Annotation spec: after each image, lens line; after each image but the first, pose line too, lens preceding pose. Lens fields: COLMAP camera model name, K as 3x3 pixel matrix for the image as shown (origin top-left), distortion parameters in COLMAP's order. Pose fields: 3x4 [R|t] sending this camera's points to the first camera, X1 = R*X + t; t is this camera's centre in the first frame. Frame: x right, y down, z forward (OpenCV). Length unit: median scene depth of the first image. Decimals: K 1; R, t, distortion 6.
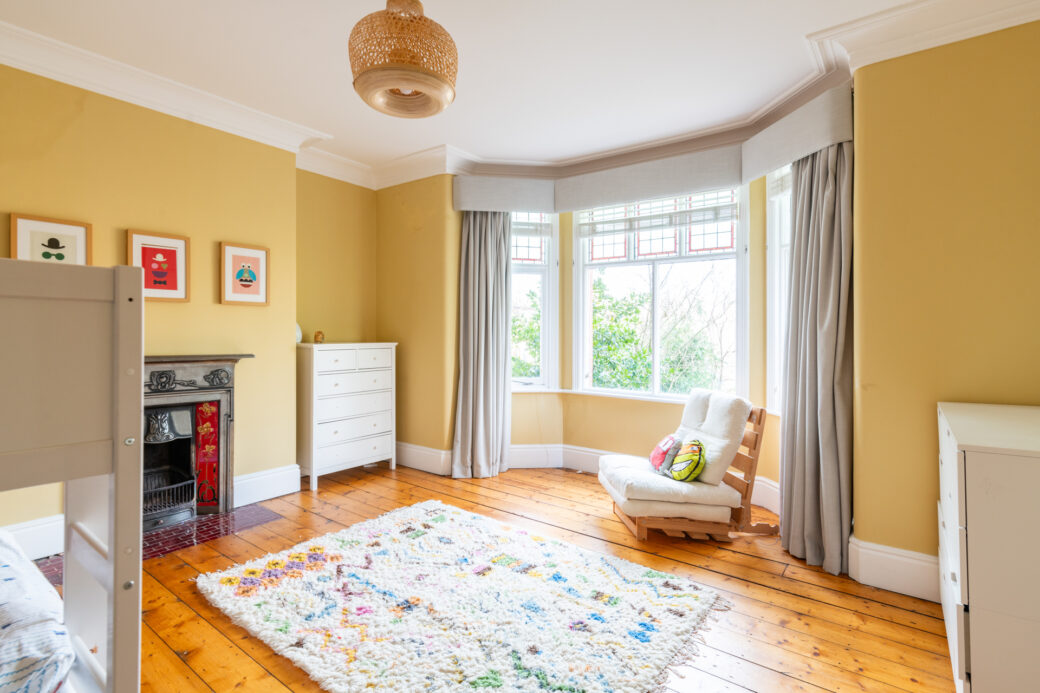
lens RADIAL K [[511.4, 0, 520.0], [0, 511.4, 346.5], [0, 0, 1]] dist [-0.002506, -0.000505]
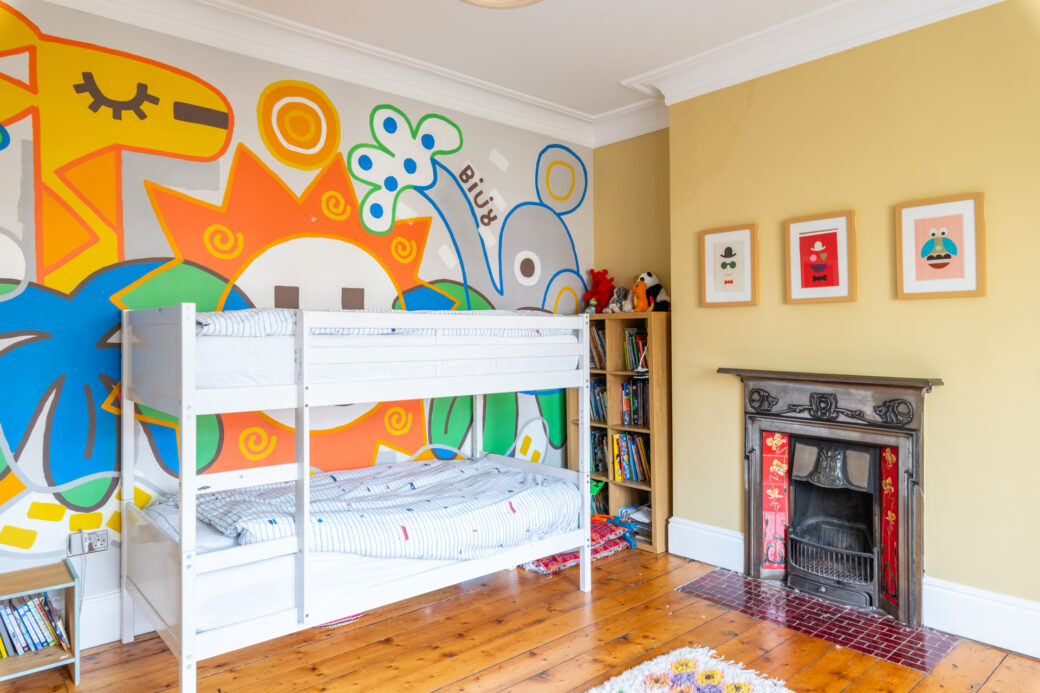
lens RADIAL K [[667.0, 0, 520.0], [0, 667.0, 346.5], [0, 0, 1]] dist [0.004110, 0.001310]
pose [[-0.199030, 0.009992, -0.979942, 0.349407], [-0.024139, 0.999595, 0.015095, -0.024754], [0.979696, 0.026660, -0.198708, 0.706844]]
